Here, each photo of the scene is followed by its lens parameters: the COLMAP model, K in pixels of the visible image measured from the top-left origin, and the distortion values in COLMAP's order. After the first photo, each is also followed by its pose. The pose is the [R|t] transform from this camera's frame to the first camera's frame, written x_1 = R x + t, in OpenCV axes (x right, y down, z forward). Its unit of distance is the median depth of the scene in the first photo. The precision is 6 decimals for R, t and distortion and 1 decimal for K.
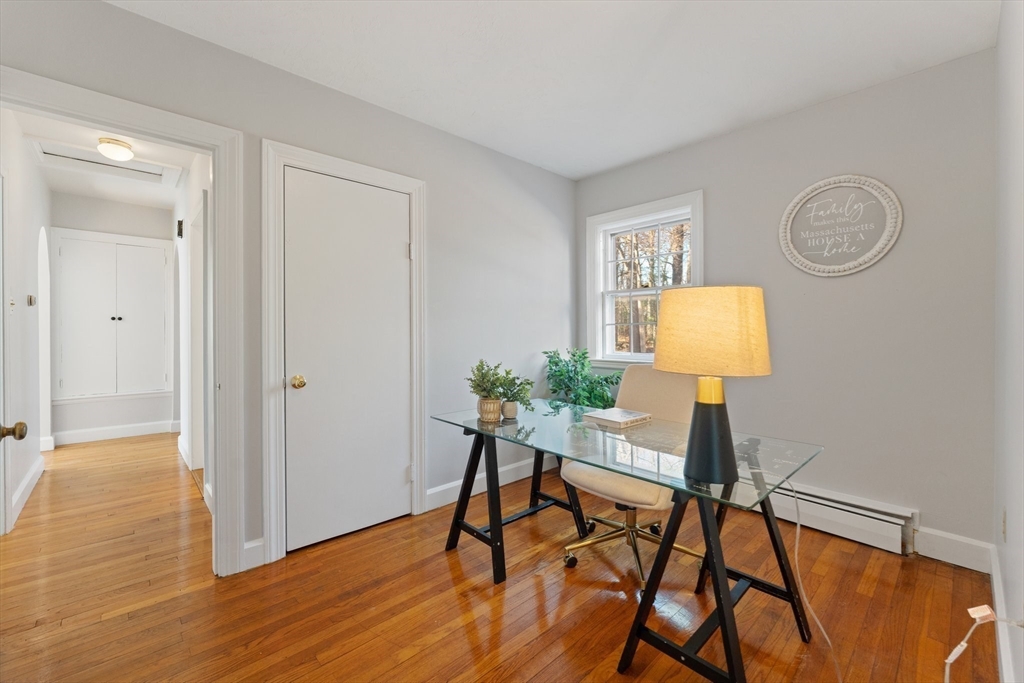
lens RADIAL K [[426.0, 0, 520.7], [0, 426.0, 325.7], [0, 0, 1]] dist [-0.000769, -0.000064]
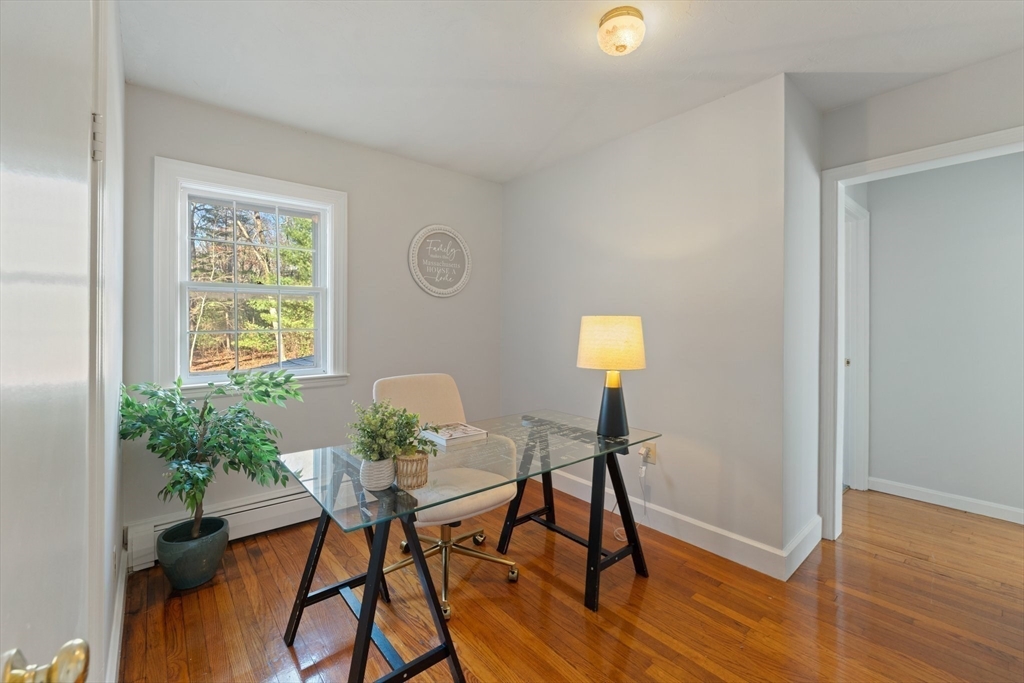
lens RADIAL K [[426.0, 0, 520.7], [0, 426.0, 325.7], [0, 0, 1]] dist [-0.000769, -0.000064]
pose [[0.039137, -0.003545, 0.999228, -0.648808], [-0.004186, 0.999984, 0.003712, -0.029501], [-0.999225, -0.004328, 0.039121, 0.702848]]
